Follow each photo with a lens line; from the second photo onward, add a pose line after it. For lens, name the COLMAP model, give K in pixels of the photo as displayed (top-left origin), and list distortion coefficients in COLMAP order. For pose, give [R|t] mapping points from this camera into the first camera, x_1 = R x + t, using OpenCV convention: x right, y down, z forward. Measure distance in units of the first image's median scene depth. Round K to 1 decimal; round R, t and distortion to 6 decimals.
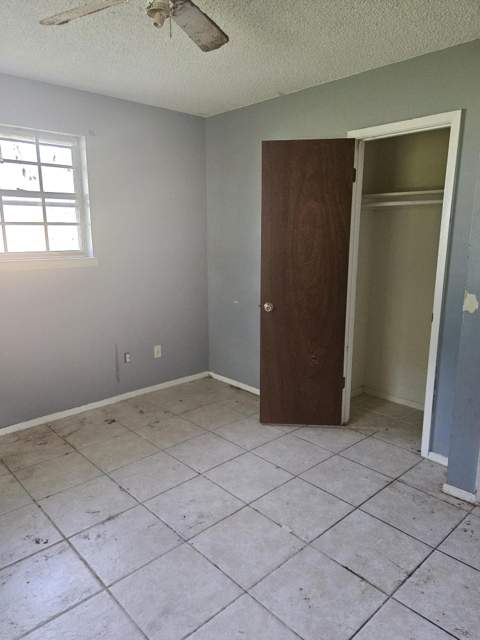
lens RADIAL K [[454.0, 0, 239.1], [0, 454.0, 318.5], [0, 0, 1]] dist [0.043209, -0.041312]
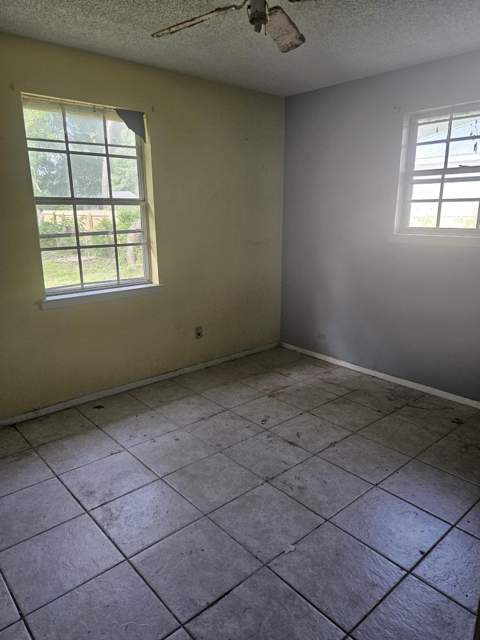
lens RADIAL K [[454.0, 0, 239.1], [0, 454.0, 318.5], [0, 0, 1]] dist [0.043209, -0.041312]
pose [[-0.046935, 0.241249, -0.969328, 0.685233], [-0.194885, 0.949538, 0.245760, -0.128237], [0.979702, 0.200442, 0.002450, 0.650570]]
